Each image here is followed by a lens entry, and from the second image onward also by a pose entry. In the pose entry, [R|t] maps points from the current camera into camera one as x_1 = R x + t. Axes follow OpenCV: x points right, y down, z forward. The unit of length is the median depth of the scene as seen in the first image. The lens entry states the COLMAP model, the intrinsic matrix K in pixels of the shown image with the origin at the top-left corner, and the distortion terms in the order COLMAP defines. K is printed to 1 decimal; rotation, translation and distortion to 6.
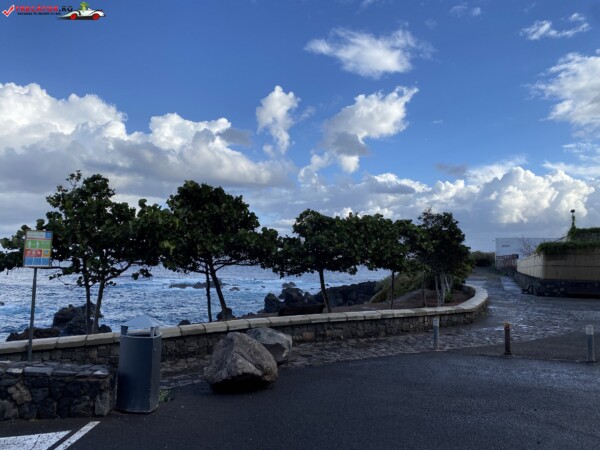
lens RADIAL K [[451.2, 0, 300.4], [0, 451.2, 221.2], [0, 0, 1]] dist [0.011519, 0.004260]
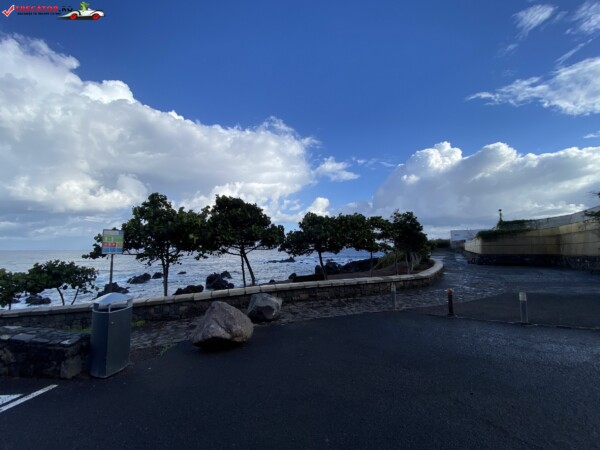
lens RADIAL K [[241.1, 0, 298.9], [0, 241.1, 226.2], [0, 0, 1]] dist [0.020190, -0.020928]
pose [[0.987685, -0.040393, -0.151153, 0.123709], [0.040203, 0.999182, -0.004310, 0.027575], [0.151204, -0.001820, 0.988501, 0.220506]]
